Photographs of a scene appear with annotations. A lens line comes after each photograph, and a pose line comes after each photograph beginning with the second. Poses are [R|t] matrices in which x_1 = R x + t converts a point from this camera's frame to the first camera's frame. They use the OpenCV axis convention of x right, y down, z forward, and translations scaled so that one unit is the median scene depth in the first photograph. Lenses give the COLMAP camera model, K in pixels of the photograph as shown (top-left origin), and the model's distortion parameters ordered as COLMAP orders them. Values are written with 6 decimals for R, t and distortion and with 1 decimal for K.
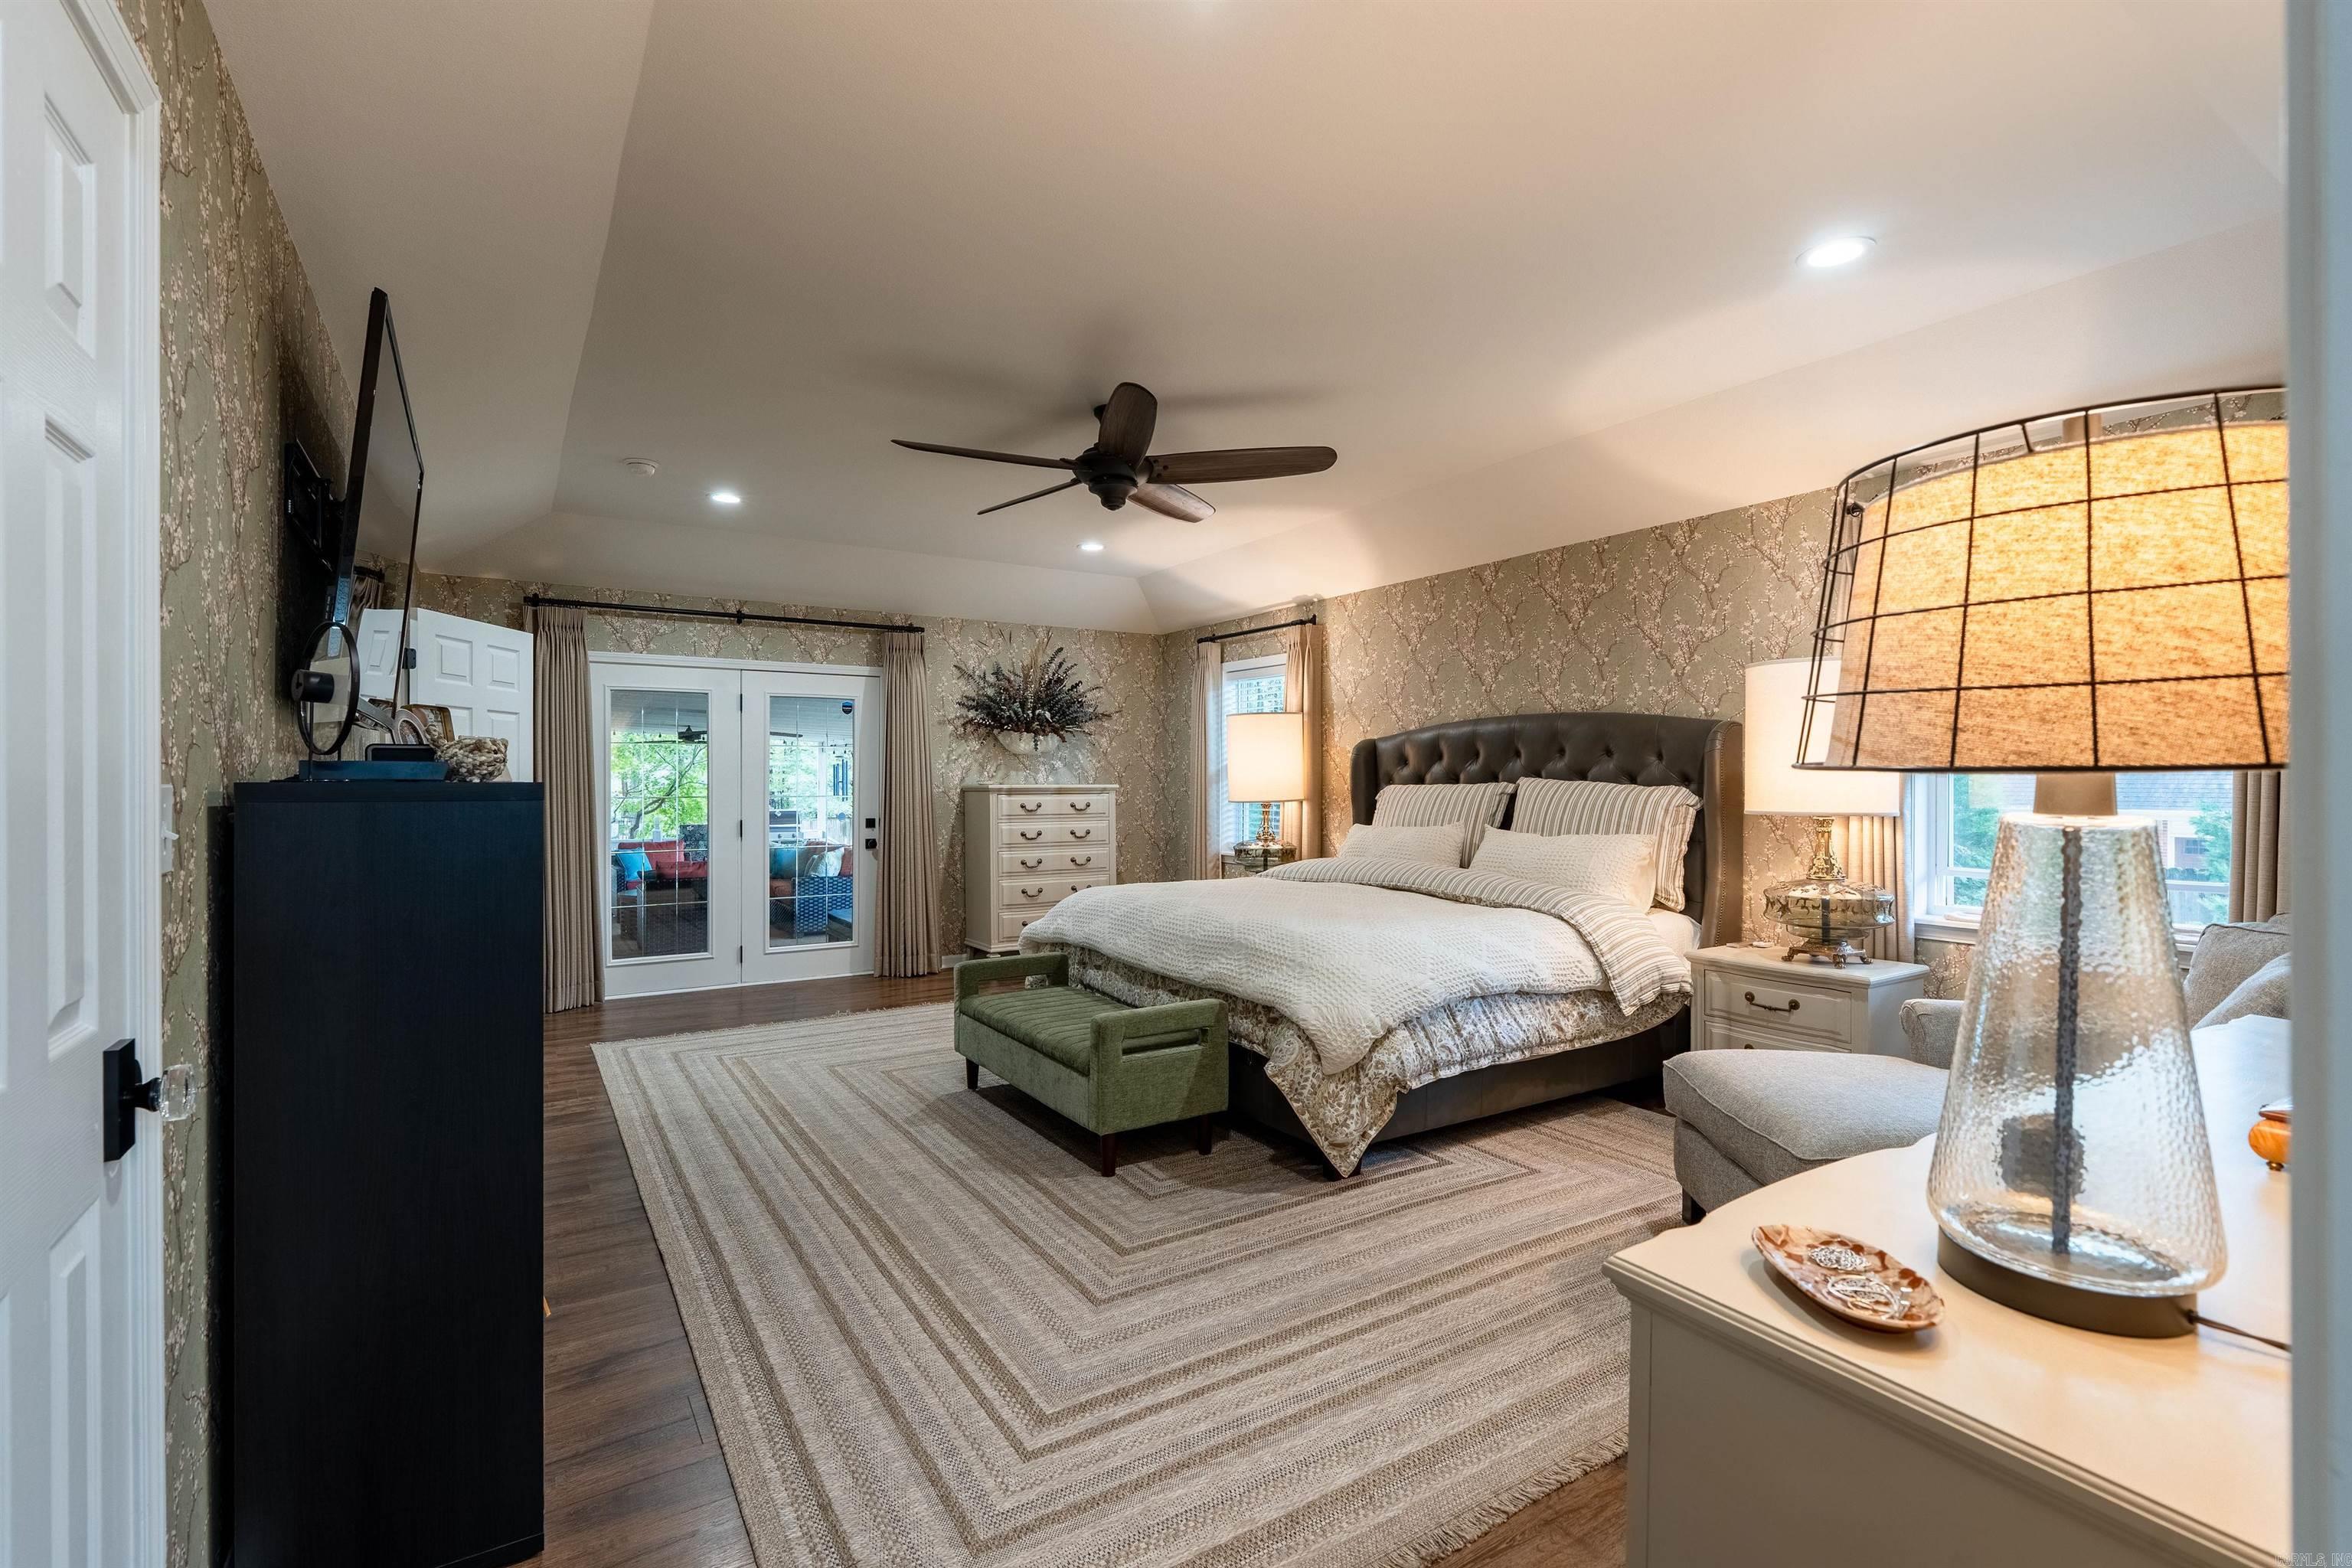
lens RADIAL K [[1059.7, 0, 1160.8], [0, 1059.7, 783.9], [0, 0, 1]] dist [-0.001827, 0.000048]
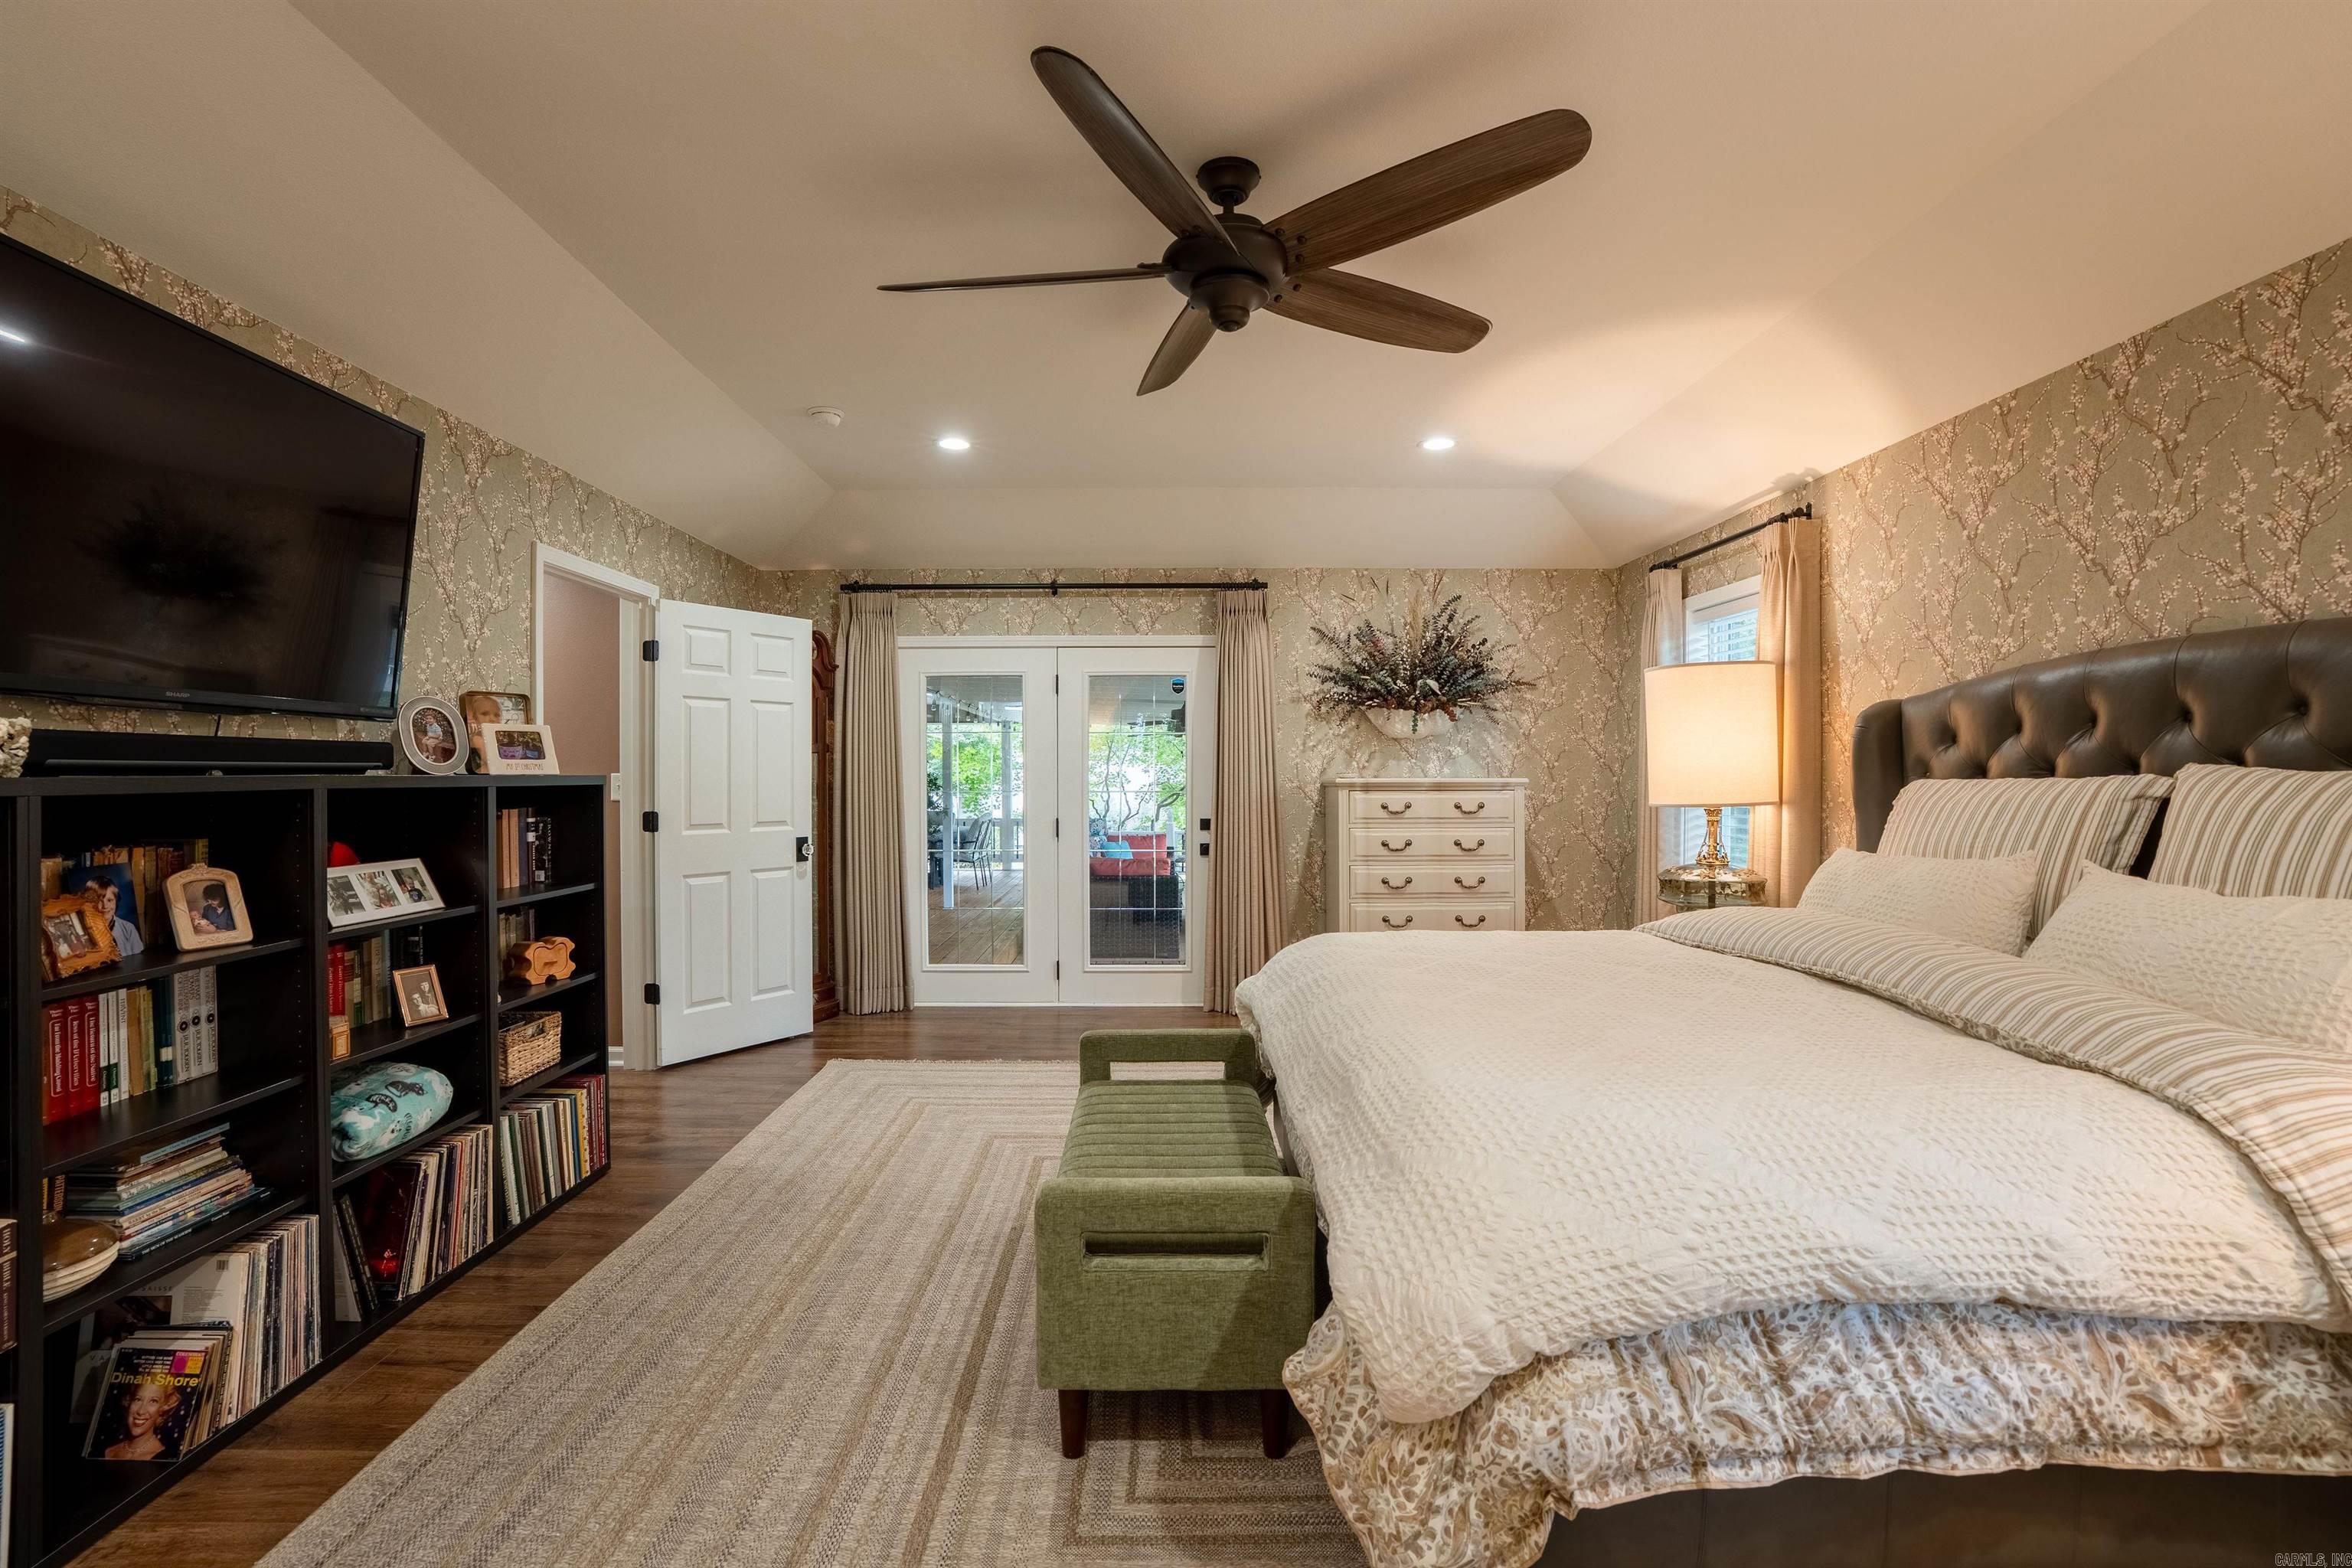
lens RADIAL K [[1086.5, 0, 1153.3], [0, 1086.5, 777.1], [0, 0, 1]] dist [-0.067893, 0.025303]
pose [[0.844576, 0.001255, -0.535434, 0.177851], [-0.001316, 0.999999, 0.000269, 0.000051], [0.535434, 0.000477, 0.844577, 0.319642]]
